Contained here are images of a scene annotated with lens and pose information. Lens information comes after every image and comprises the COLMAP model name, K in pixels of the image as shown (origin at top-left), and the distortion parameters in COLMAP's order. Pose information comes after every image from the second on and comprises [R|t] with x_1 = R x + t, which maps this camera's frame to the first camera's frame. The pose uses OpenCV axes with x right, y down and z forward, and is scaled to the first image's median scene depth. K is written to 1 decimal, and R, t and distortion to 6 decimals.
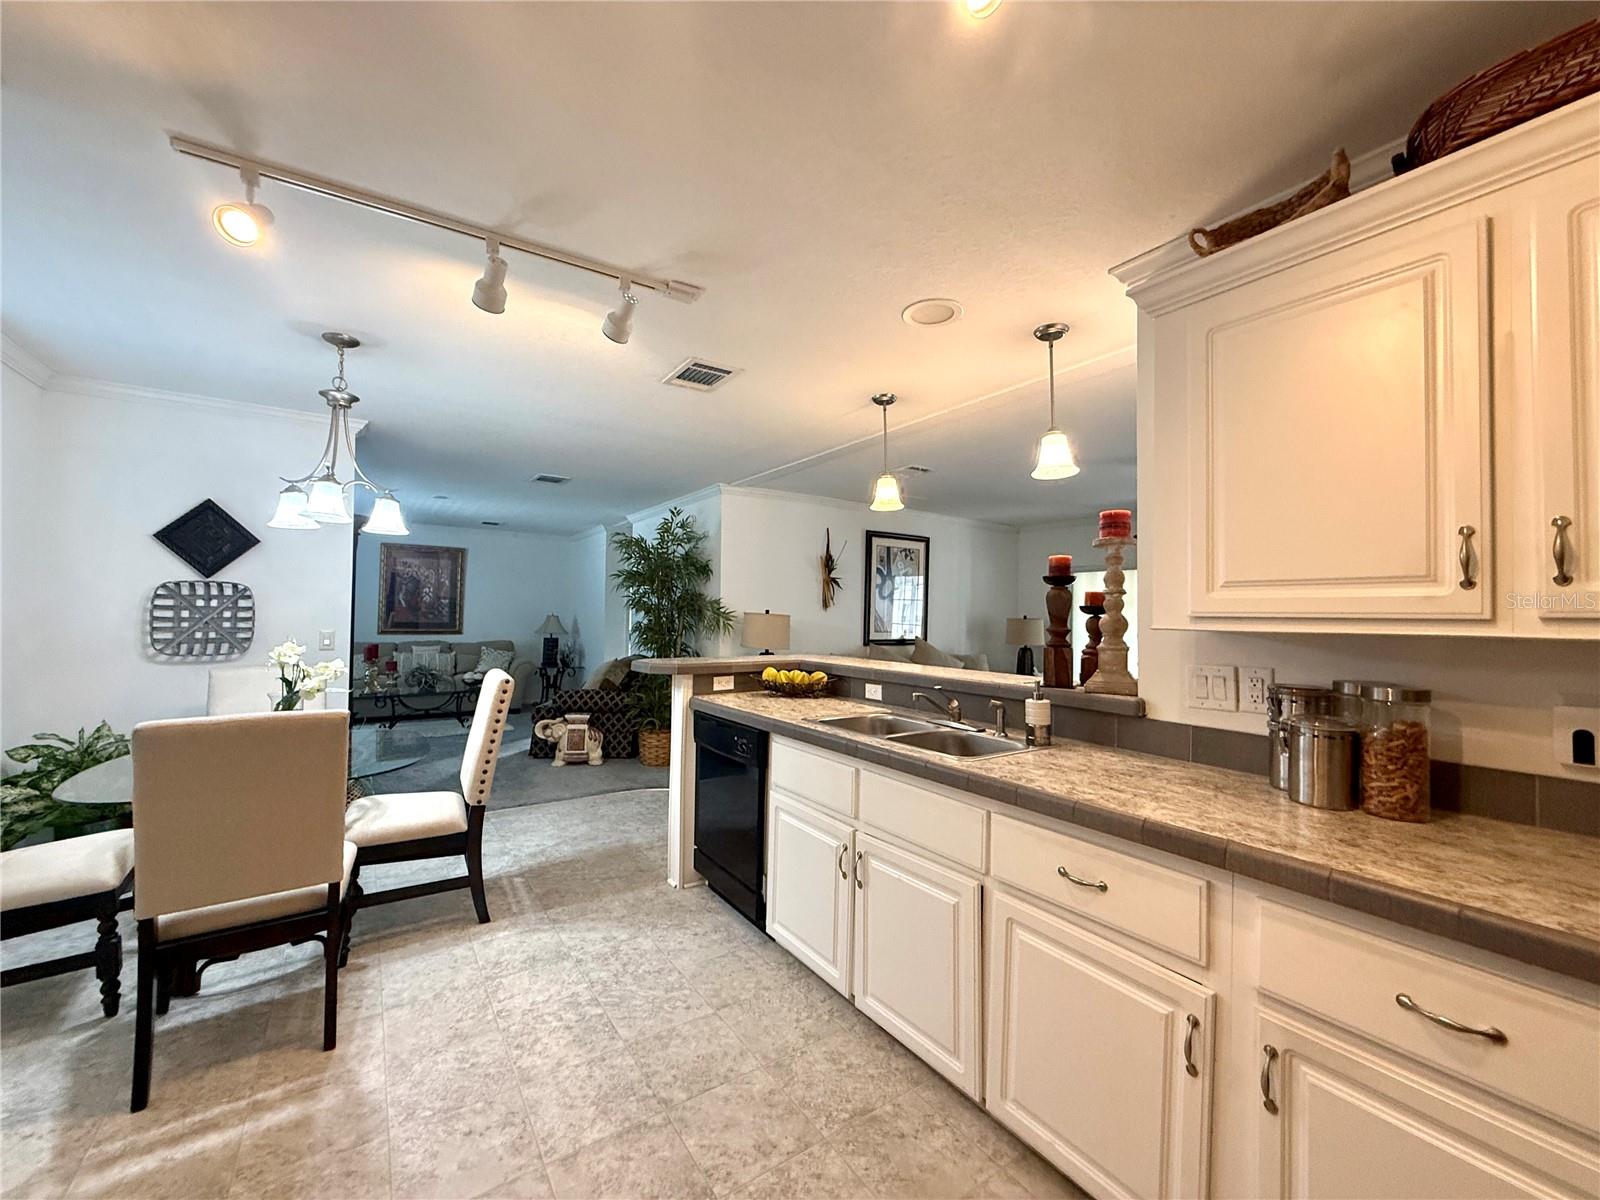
lens RADIAL K [[643.0, 0, 808.8], [0, 643.0, 603.6], [0, 0, 1]] dist [0.004347, -0.000028]
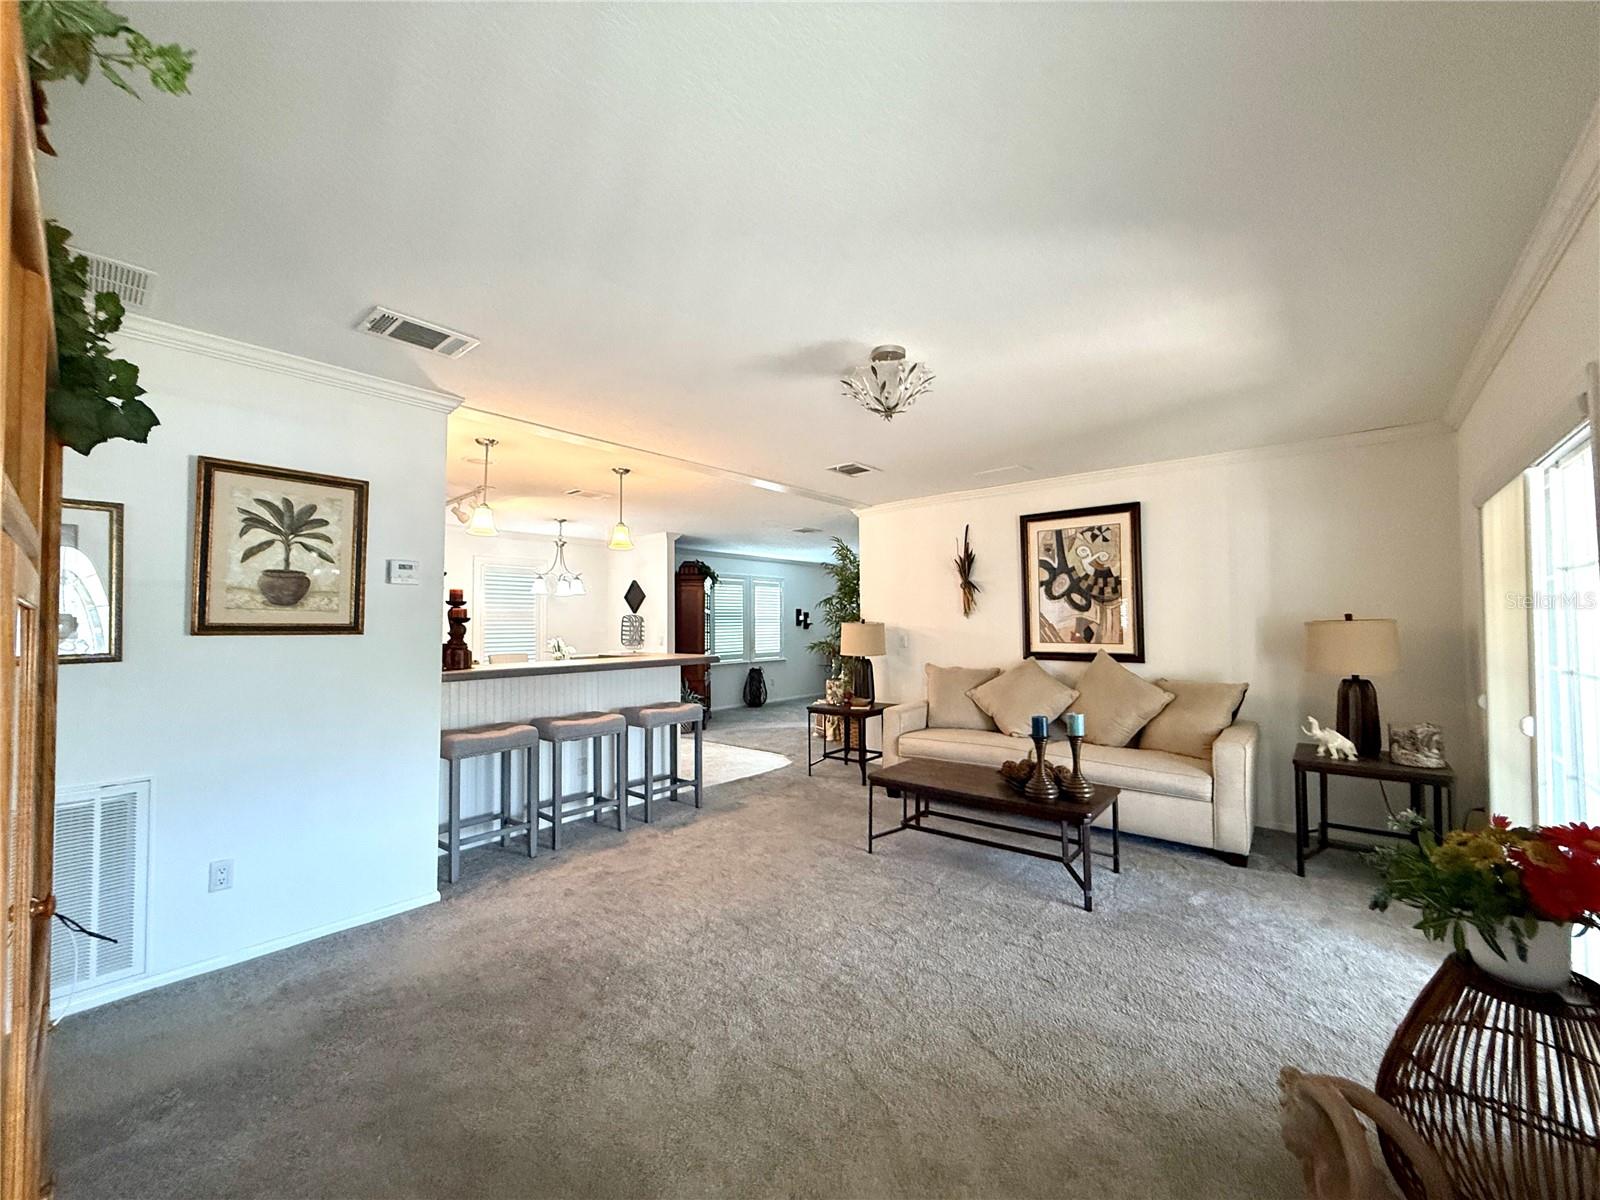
lens RADIAL K [[643.0, 0, 798.8], [0, 643.0, 606.3], [0, 0, 1]] dist [0.004347, -0.000028]
pose [[0.266106, -0.048251, -0.962735, 1.030302], [0.028376, 0.998706, -0.042211, 0.033527], [0.963526, -0.016086, 0.267130, 0.661580]]
